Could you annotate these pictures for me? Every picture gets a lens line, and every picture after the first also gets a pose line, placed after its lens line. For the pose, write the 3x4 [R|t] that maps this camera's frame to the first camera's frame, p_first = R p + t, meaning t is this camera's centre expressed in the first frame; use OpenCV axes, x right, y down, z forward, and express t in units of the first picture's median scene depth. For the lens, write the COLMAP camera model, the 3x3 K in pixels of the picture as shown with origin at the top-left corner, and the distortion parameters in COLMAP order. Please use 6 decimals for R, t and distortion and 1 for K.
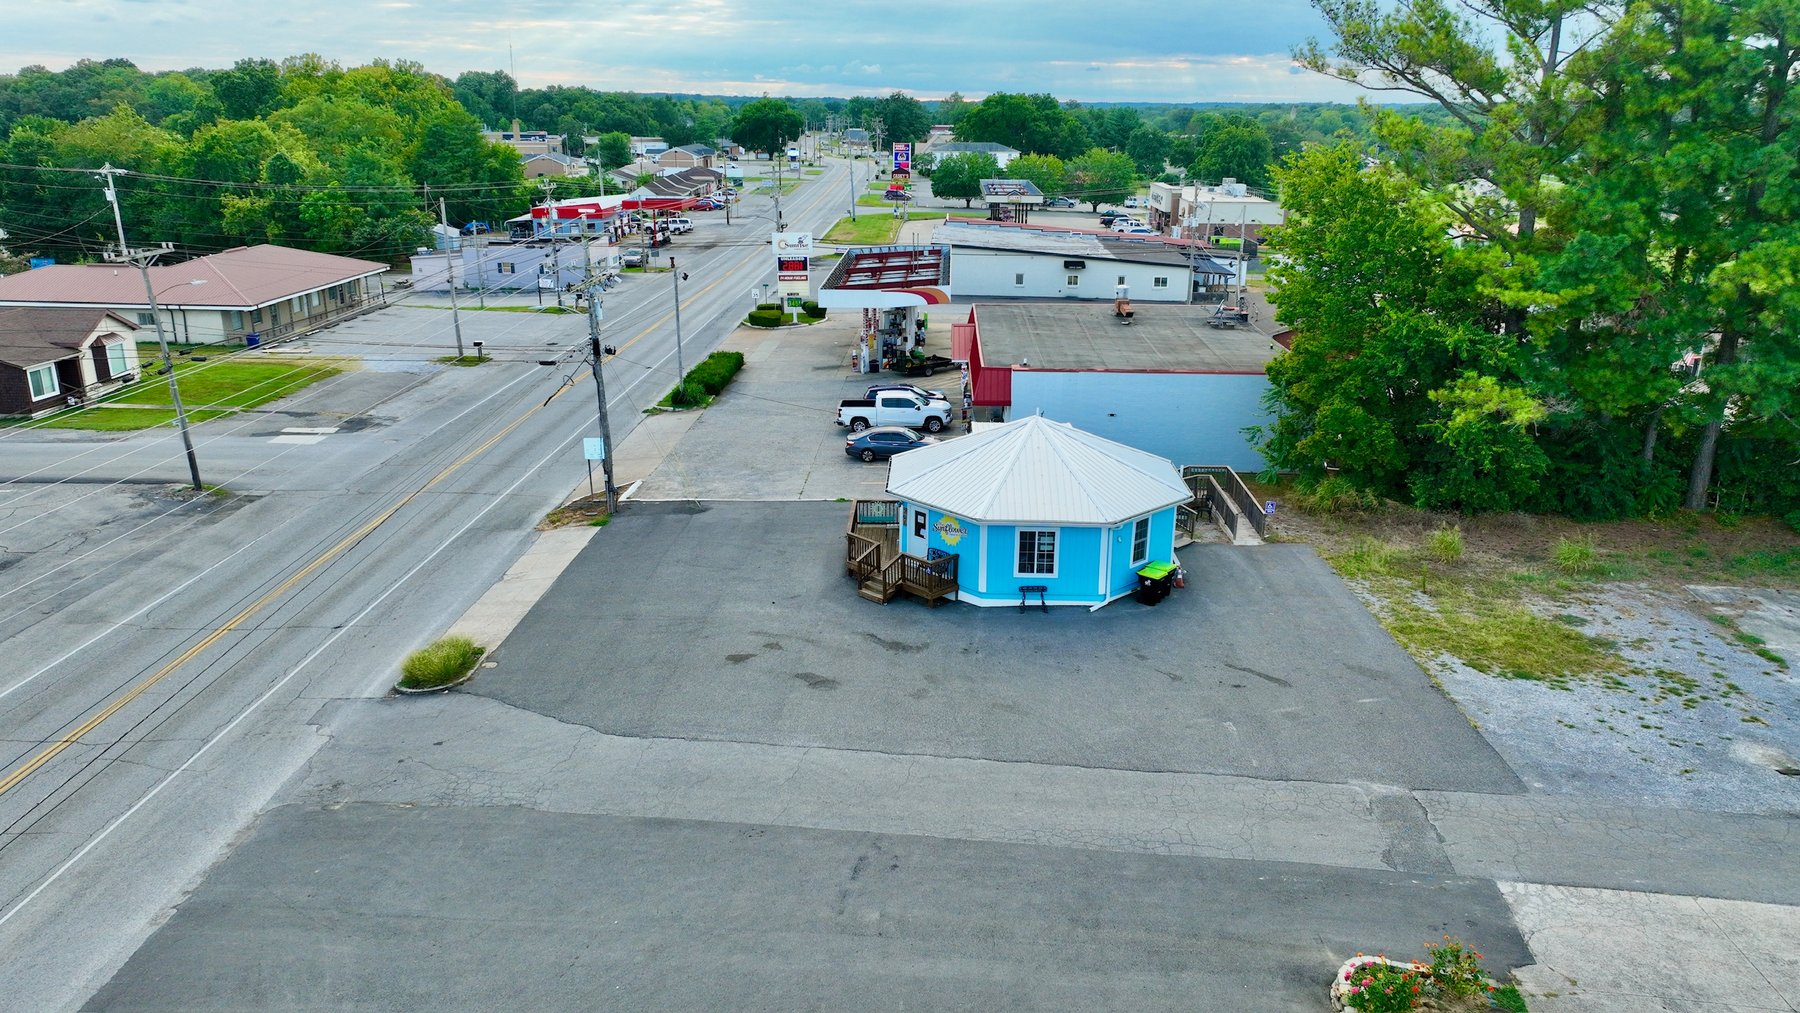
lens RADIAL K [[1260.9, 0, 905.9], [0, 1260.9, 502.5], [0, 0, 1]] dist [0.003694, 0.008244]
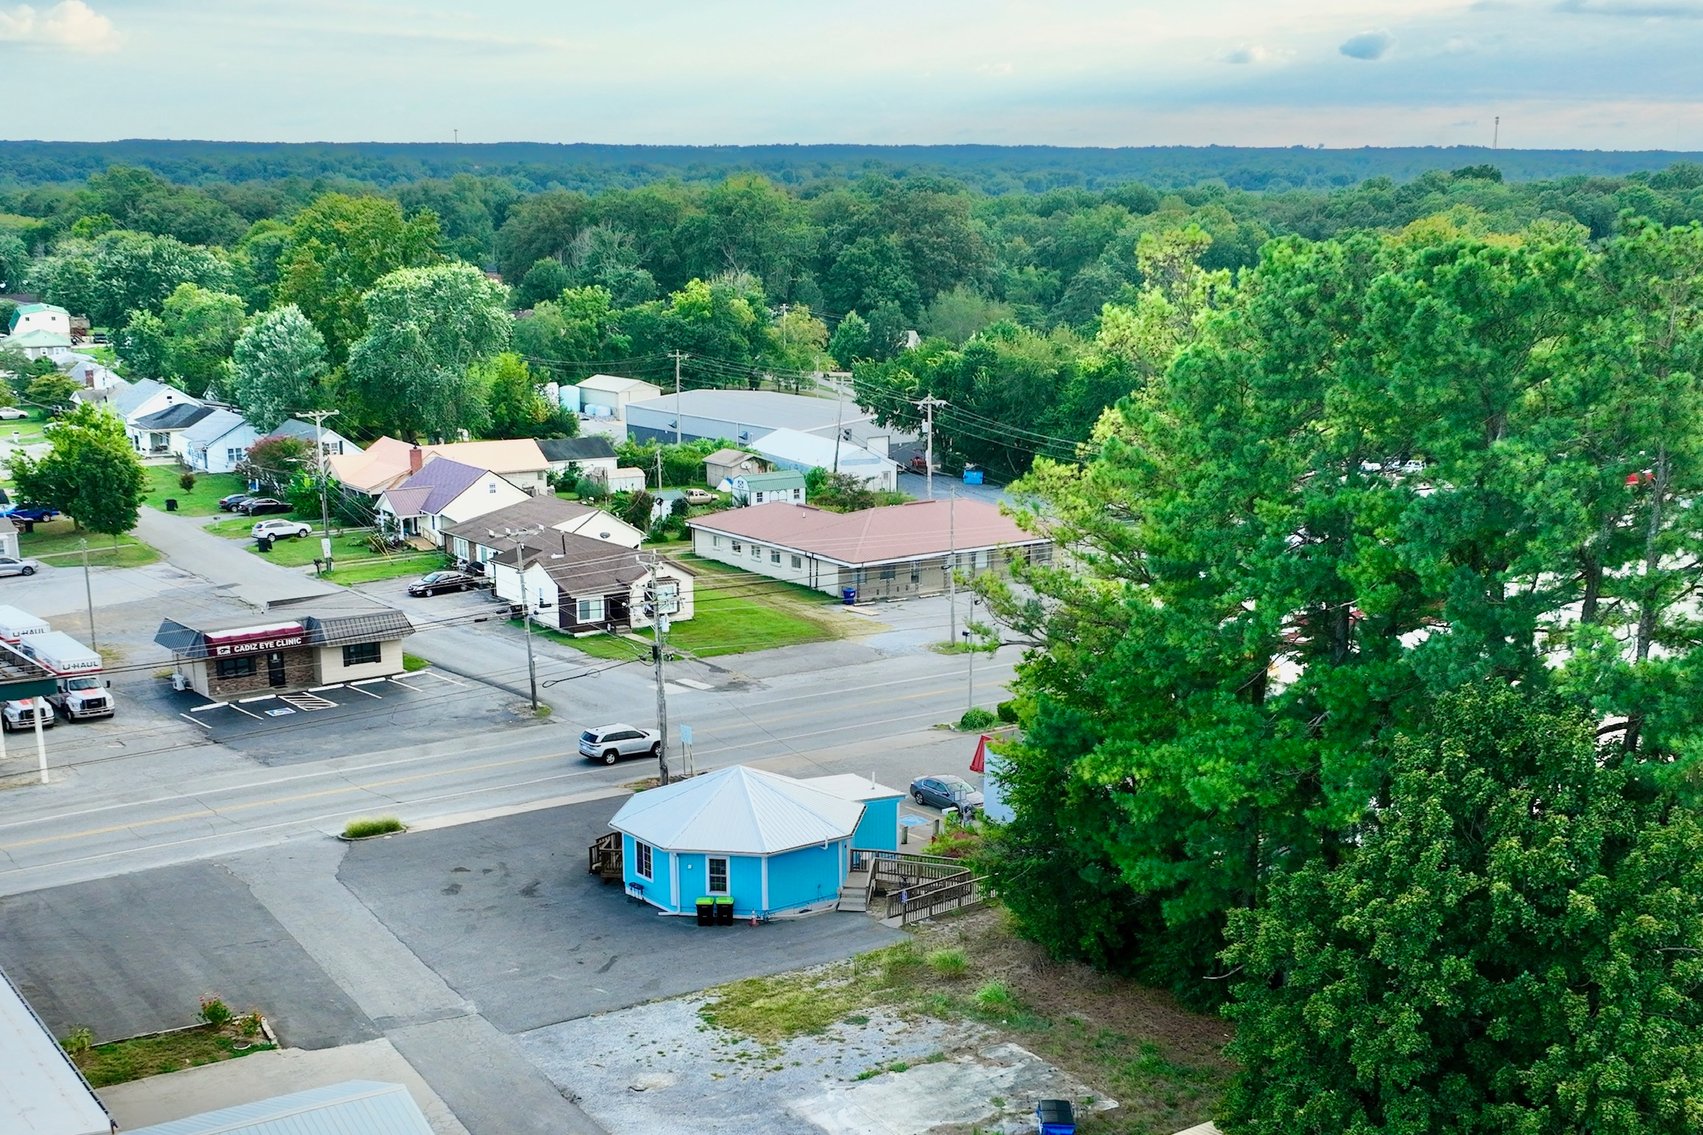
lens RADIAL K [[2216.8, 0, 851.5], [0, 2216.8, 567.5], [0, 0, 1]] dist [-0.023817, -0.015279]
pose [[0.621507, 0.133493, -0.771951, 1.938210], [-0.231379, 0.972696, -0.018078, -0.258524], [0.748460, 0.189849, 0.635425, -0.346363]]
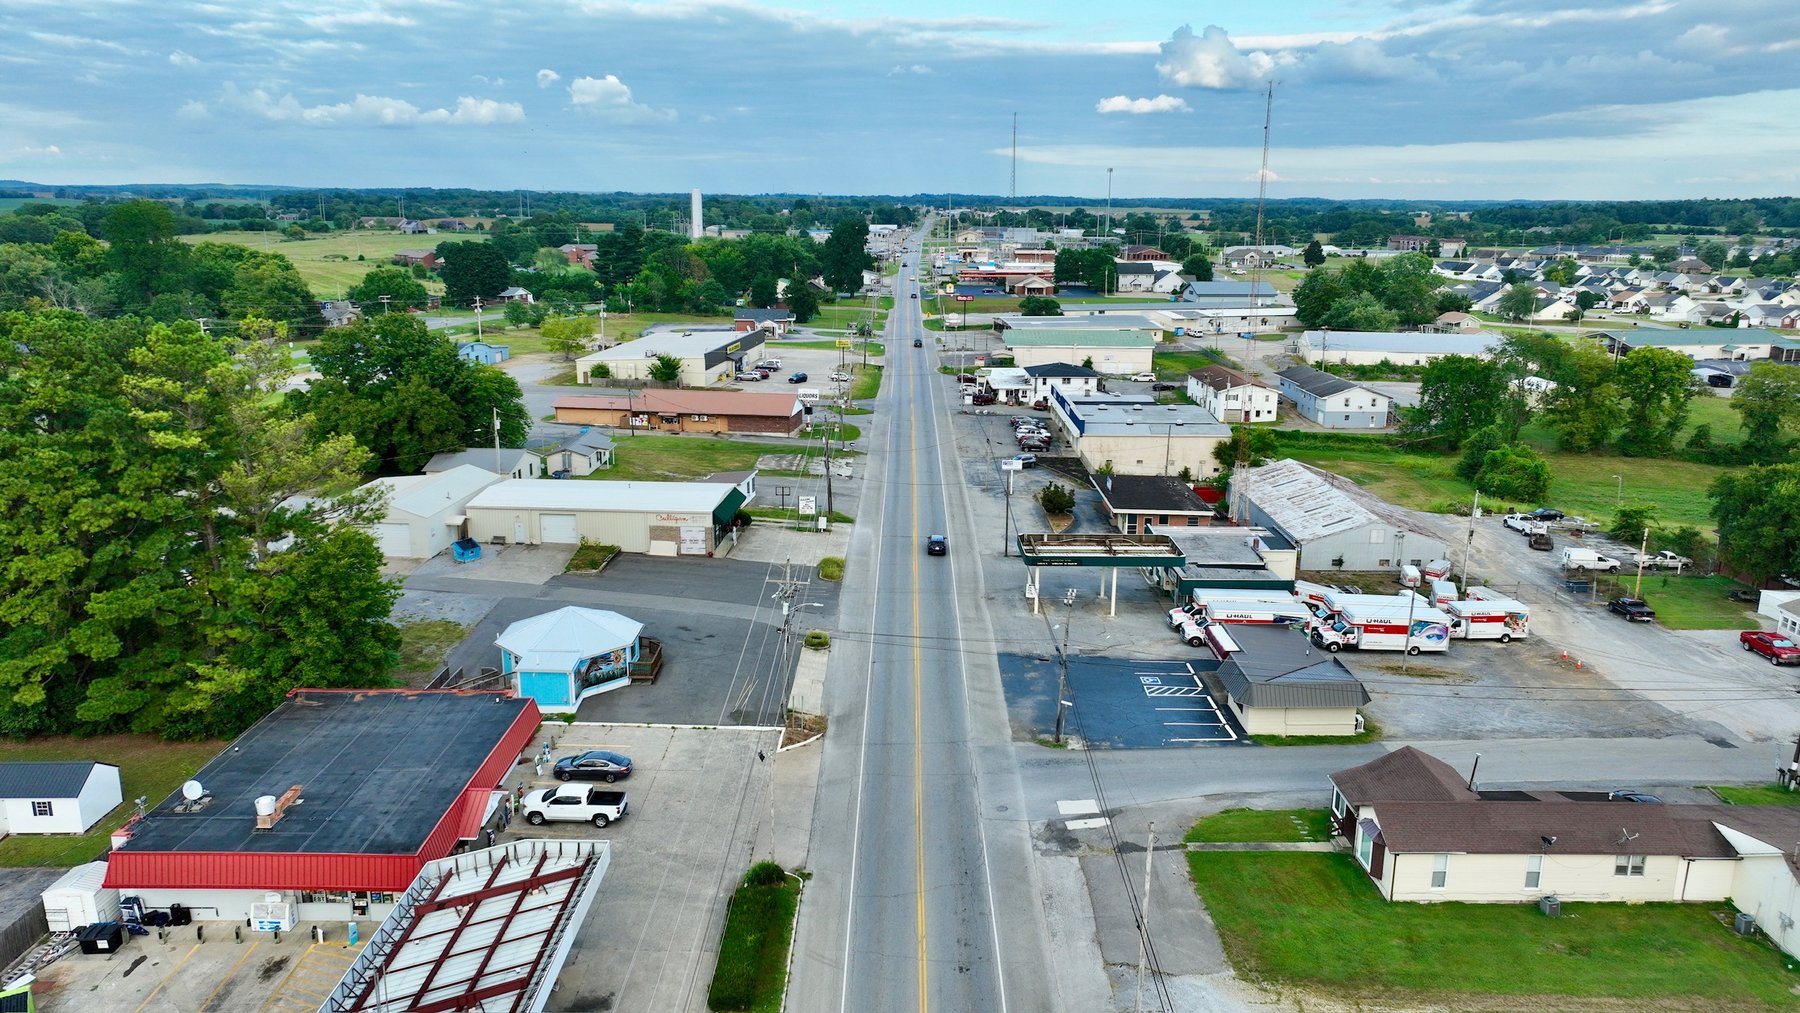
lens RADIAL K [[1260.9, 0, 905.9], [0, 1260.9, 502.5], [0, 0, 1]] dist [0.003694, 0.008244]
pose [[-0.999487, -0.010203, -0.030356, -0.439342], [-0.024450, 0.855304, 0.517549, -1.463543], [0.020683, 0.518026, -0.855115, 2.983368]]
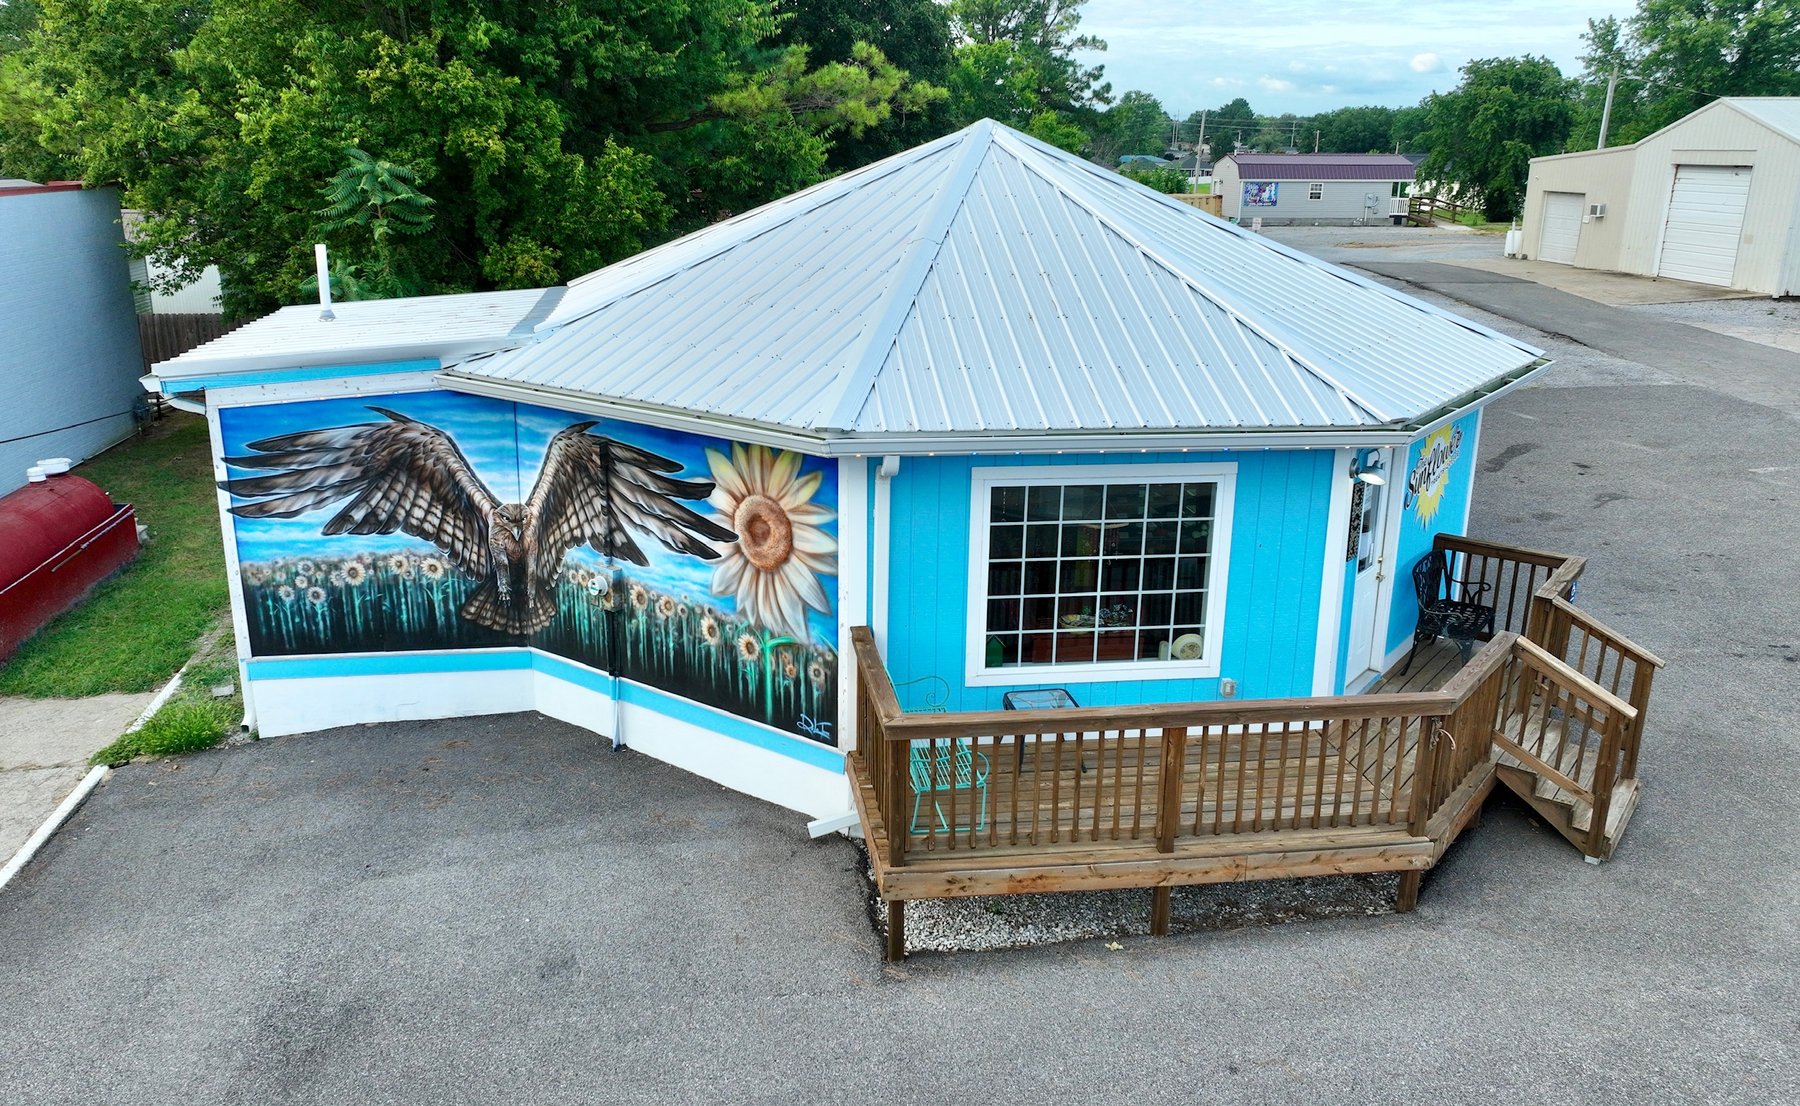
lens RADIAL K [[1383.4, 0, 883.1], [0, 1383.4, 551.3], [0, 0, 1]] dist [-0.002007, -0.011426]
pose [[-0.162127, -0.288192, 0.943748, -0.240451], [0.286319, 0.901516, 0.324483, -0.096348], [-0.944318, 0.322821, -0.063645, 1.153006]]
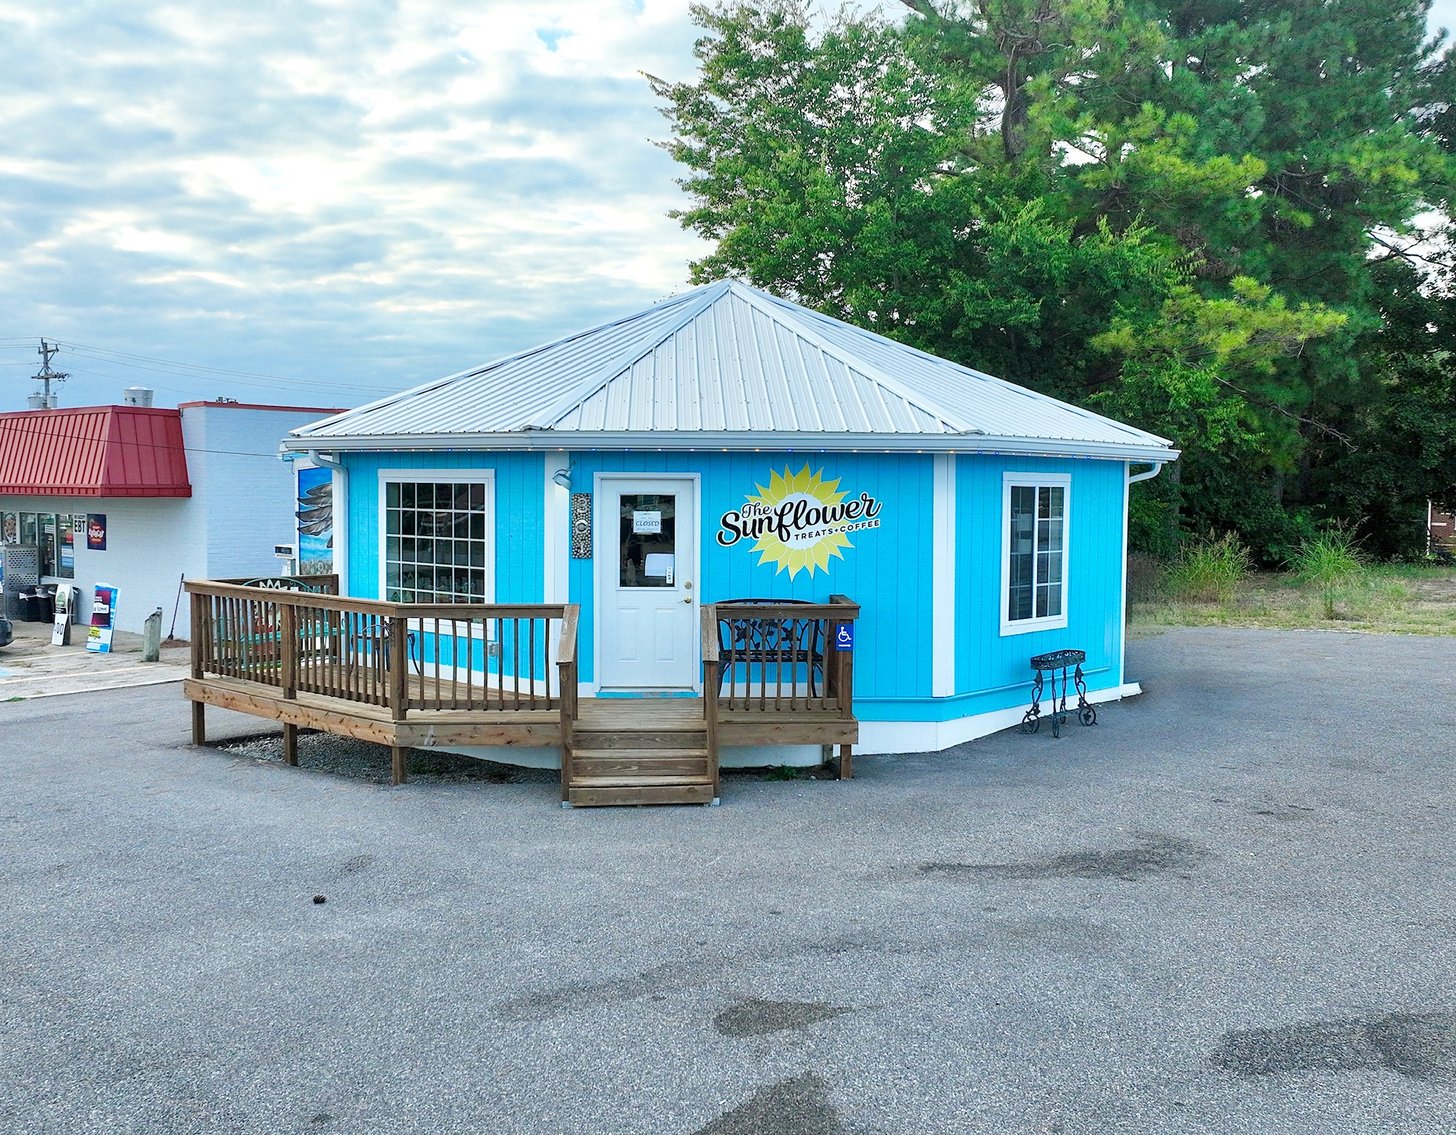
lens RADIAL K [[1410.3, 0, 728.0], [0, 1410.3, 567.5], [0, 0, 1]] dist [-0.005930, -0.002233]
pose [[0.648274, -0.046118, 0.760009, -0.233911], [0.225644, 0.964962, -0.133916, 0.074506], [-0.727204, 0.258306, 0.635966, 0.810328]]
